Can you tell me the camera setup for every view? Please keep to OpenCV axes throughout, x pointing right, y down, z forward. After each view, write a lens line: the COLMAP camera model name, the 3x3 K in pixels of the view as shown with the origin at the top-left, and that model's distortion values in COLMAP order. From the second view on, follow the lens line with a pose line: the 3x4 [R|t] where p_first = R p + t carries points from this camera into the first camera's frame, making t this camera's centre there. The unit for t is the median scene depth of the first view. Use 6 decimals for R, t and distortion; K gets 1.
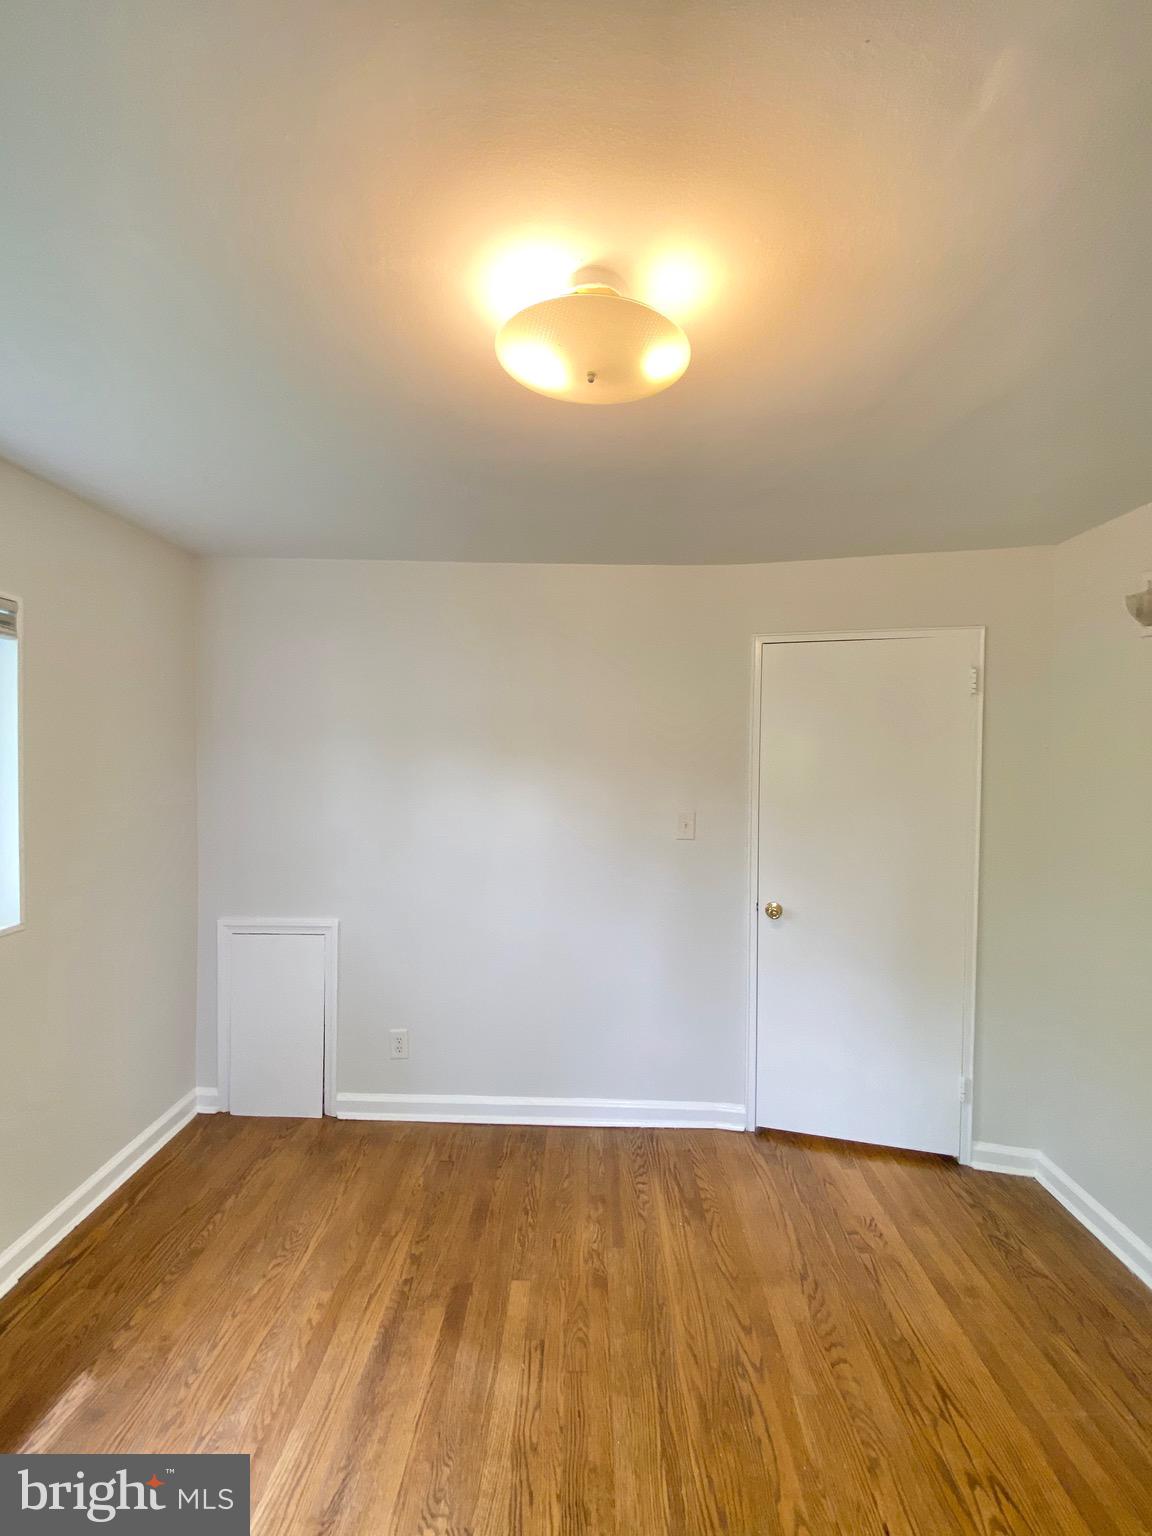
lens RADIAL K [[623.0, 0, 580.7], [0, 623.0, 765.5], [0, 0, 1]] dist [0.015453, -0.018222]
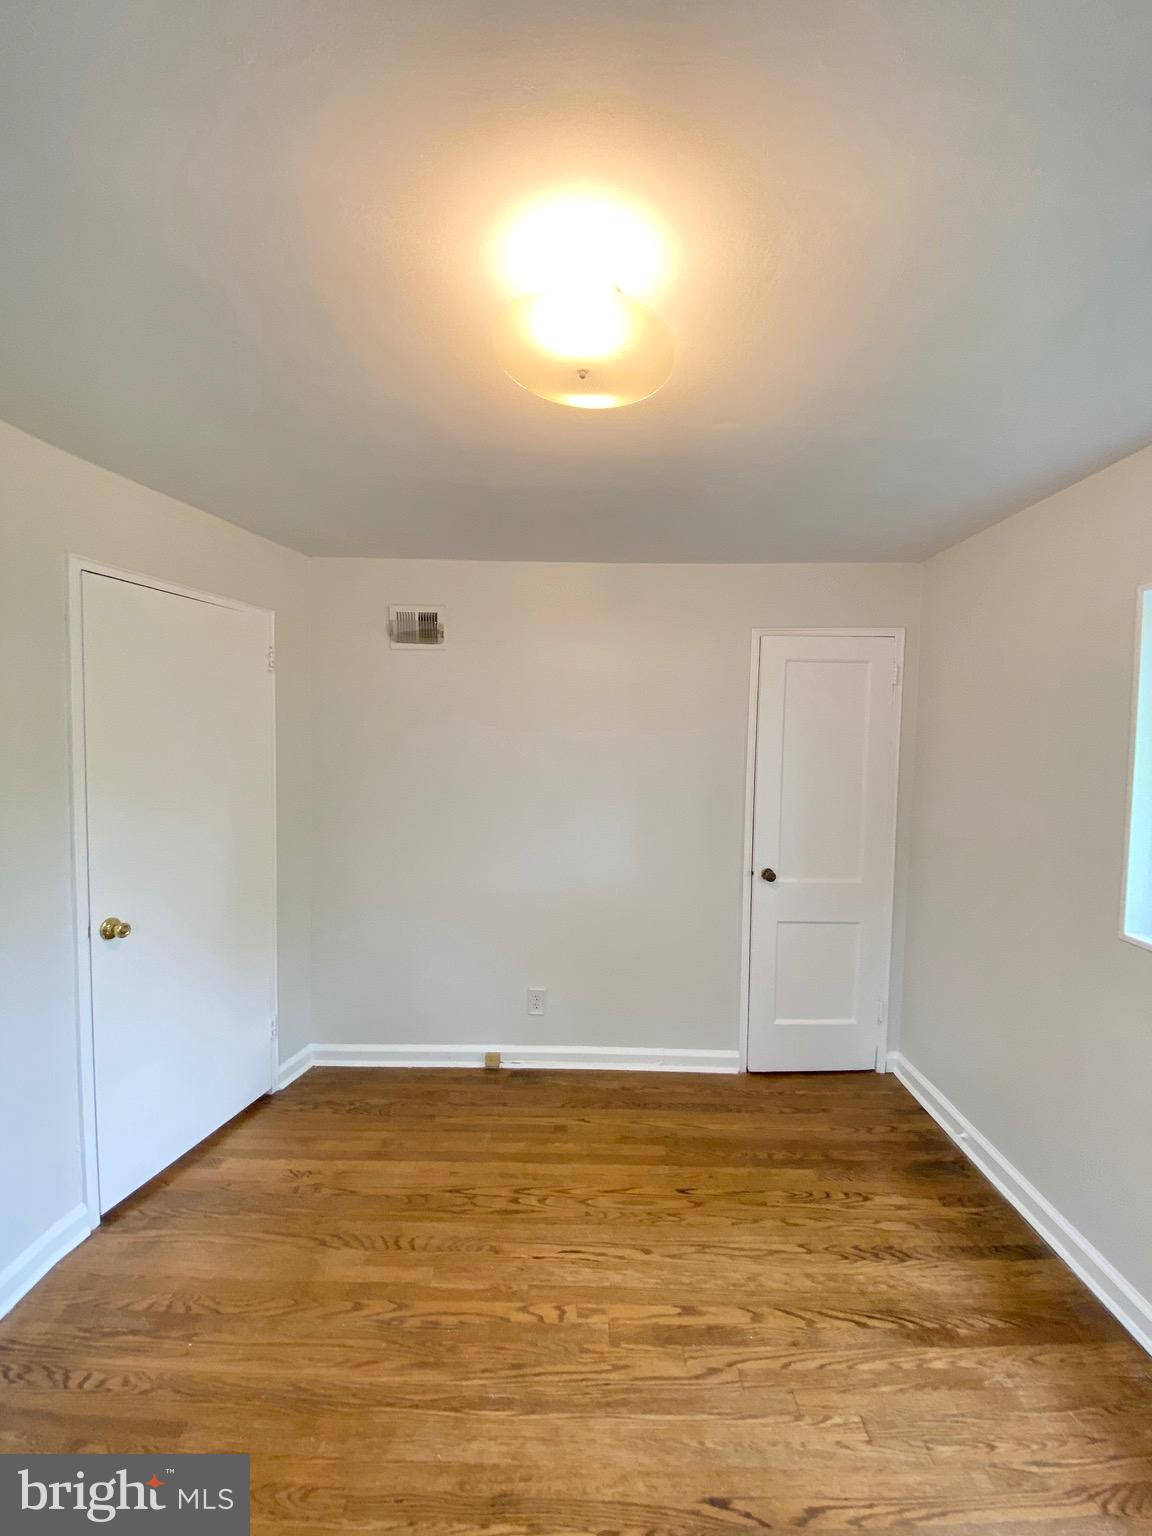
lens RADIAL K [[623.0, 0, 580.7], [0, 623.0, 765.5], [0, 0, 1]] dist [0.015453, -0.018222]
pose [[-0.013826, -0.059578, 0.998128, -0.651108], [0.001471, 0.998221, 0.059603, -0.018440], [-0.999903, 0.002292, -0.013713, 0.623392]]
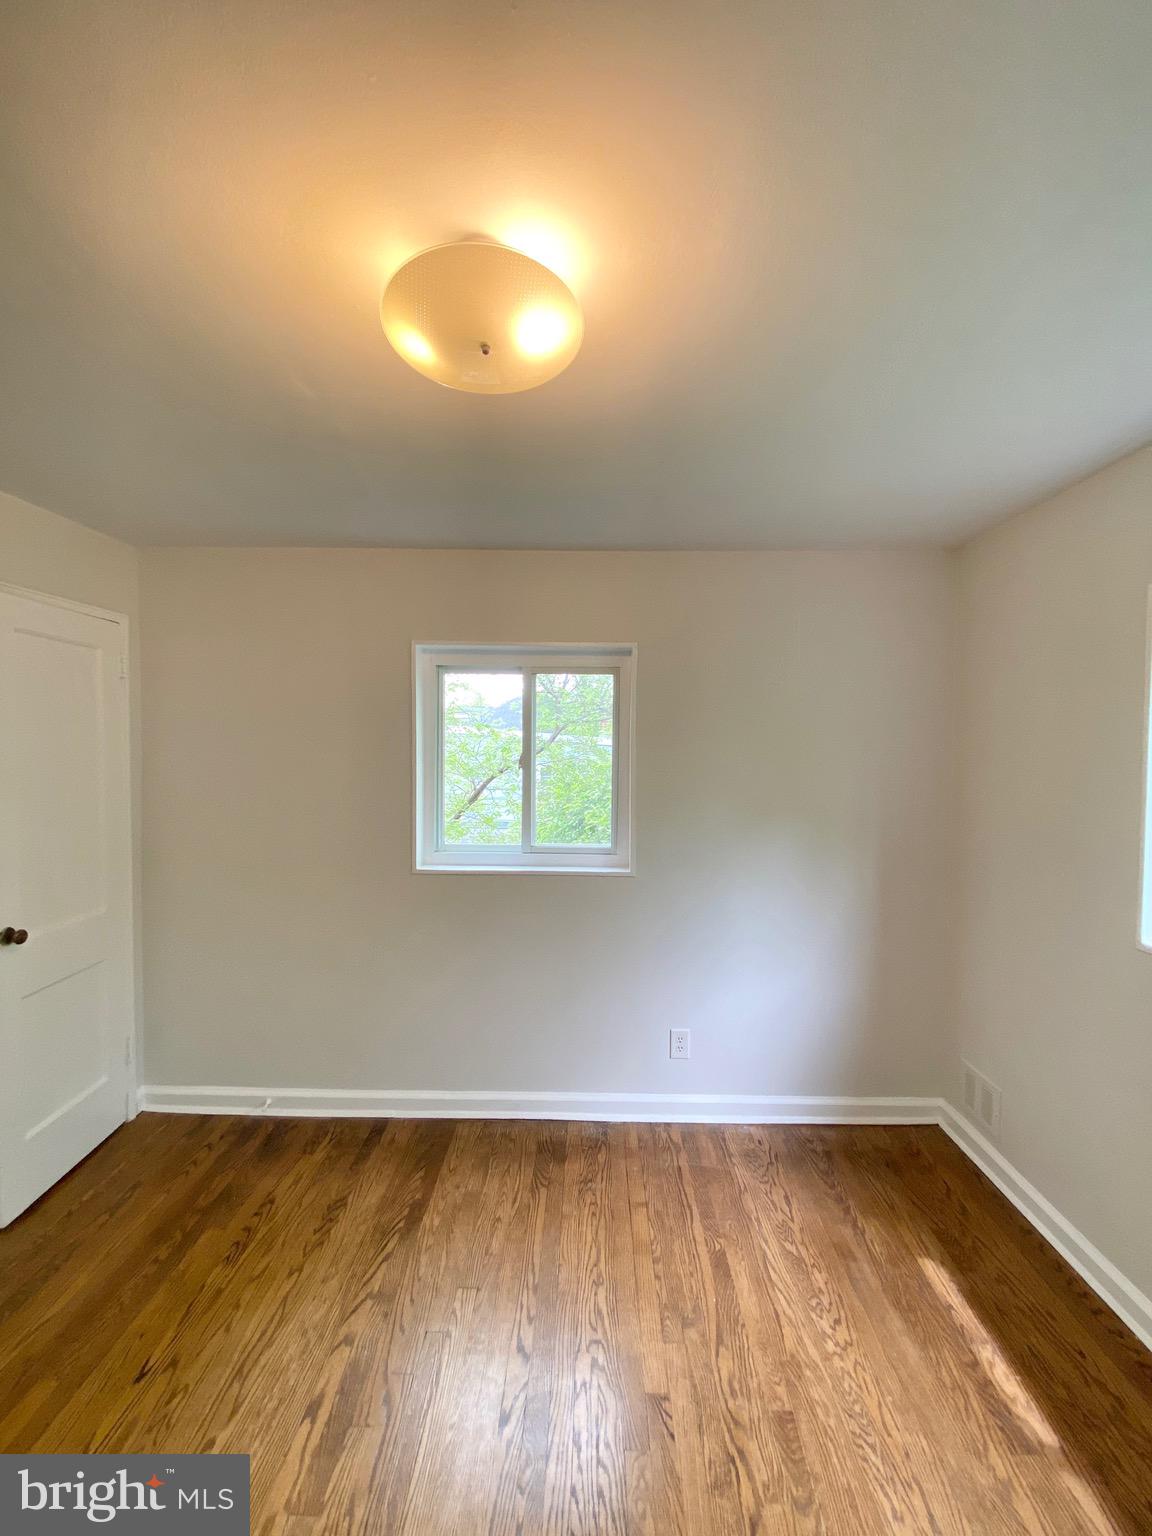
lens RADIAL K [[623.0, 0, 580.7], [0, 623.0, 765.5], [0, 0, 1]] dist [0.015453, -0.018222]
pose [[-0.999800, -0.019319, -0.005151, -0.081517], [-0.019538, 0.998721, 0.046627, -0.016977], [0.004244, 0.046718, -0.998899, 1.217632]]
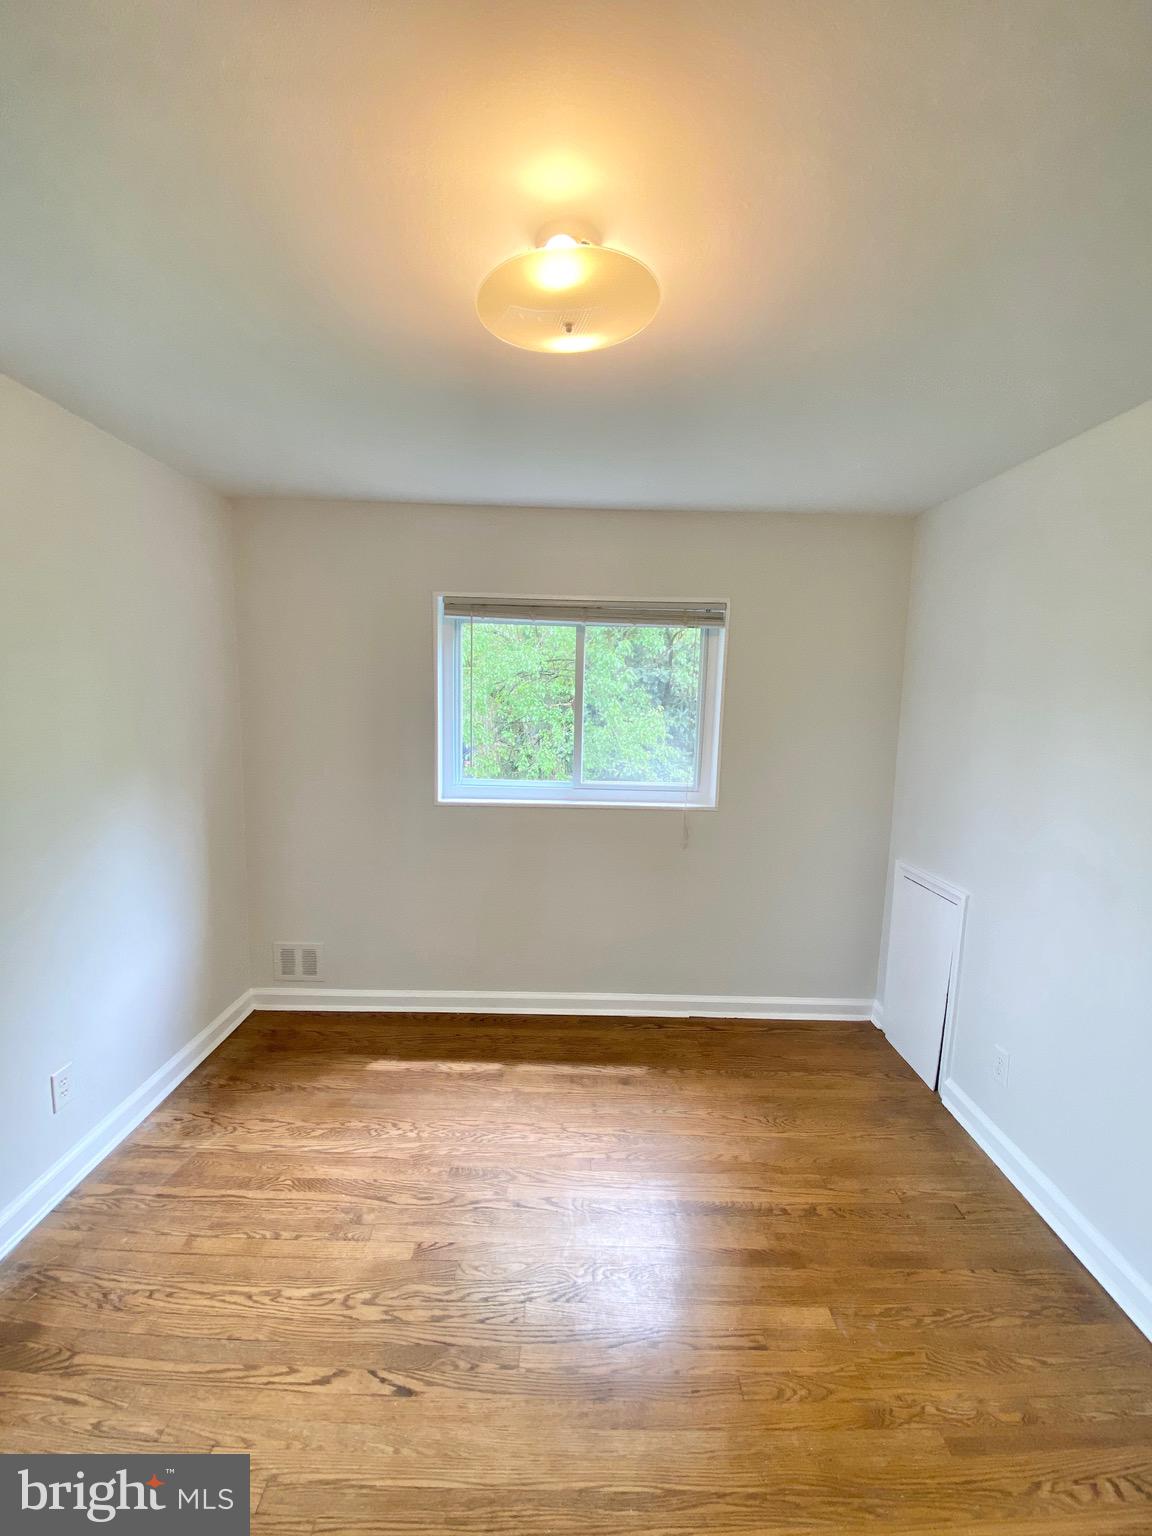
lens RADIAL K [[623.0, 0, 580.7], [0, 623.0, 765.5], [0, 0, 1]] dist [0.015453, -0.018222]
pose [[0.021893, 0.101402, -0.994605, 0.695746], [-0.044267, 0.993966, 0.100363, 0.000886], [0.998780, 0.041831, 0.026250, 0.624414]]
